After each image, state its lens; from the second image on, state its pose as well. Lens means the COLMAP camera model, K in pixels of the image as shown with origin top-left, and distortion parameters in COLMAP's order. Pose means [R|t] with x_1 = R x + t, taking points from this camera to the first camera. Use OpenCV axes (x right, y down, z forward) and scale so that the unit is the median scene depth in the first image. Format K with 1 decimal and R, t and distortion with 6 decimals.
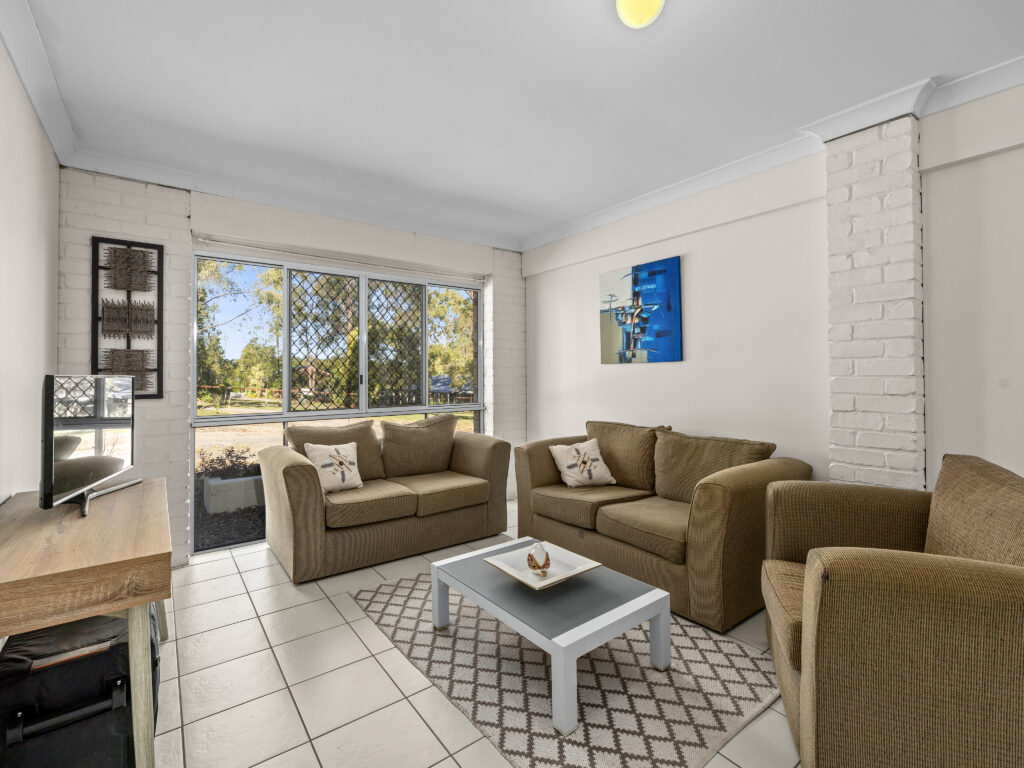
lens RADIAL K [[459.1, 0, 508.6], [0, 459.1, 370.9], [0, 0, 1]] dist [-0.002309, 0.001603]
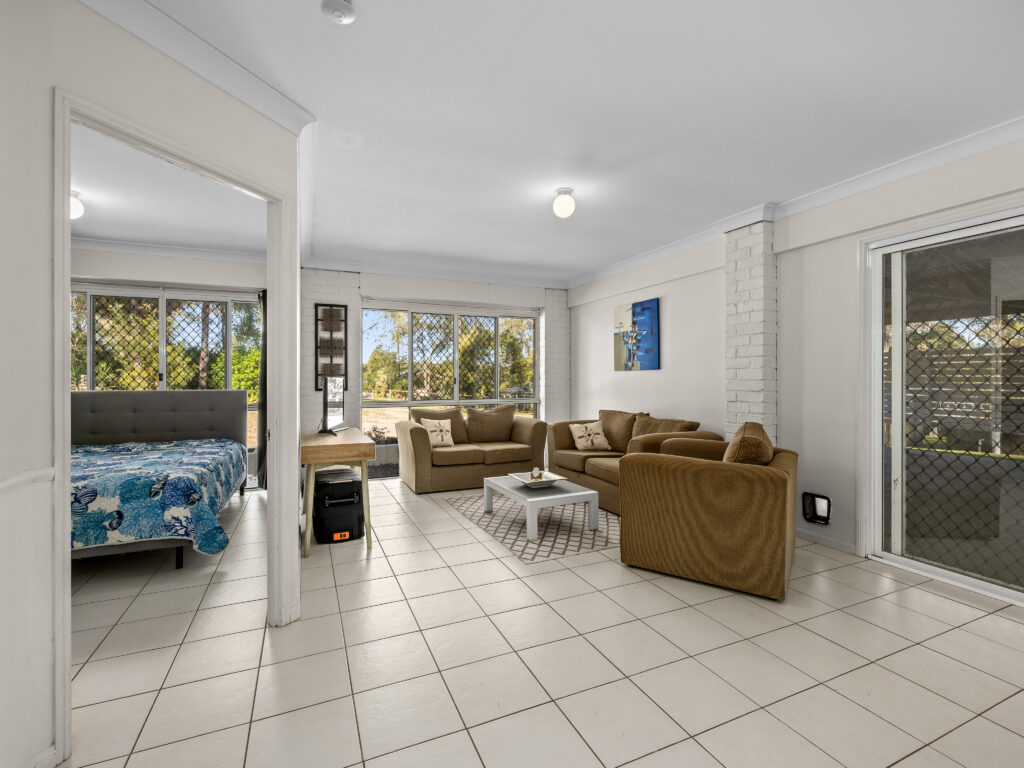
lens RADIAL K [[459.1, 0, 511.8], [0, 459.1, 381.6], [0, 0, 1]] dist [-0.002309, 0.001603]
pose [[0.975279, 0.005457, -0.220908, 0.251874], [-0.001949, 0.999869, 0.016096, -0.005068], [0.220967, -0.015267, 0.975162, -0.567196]]
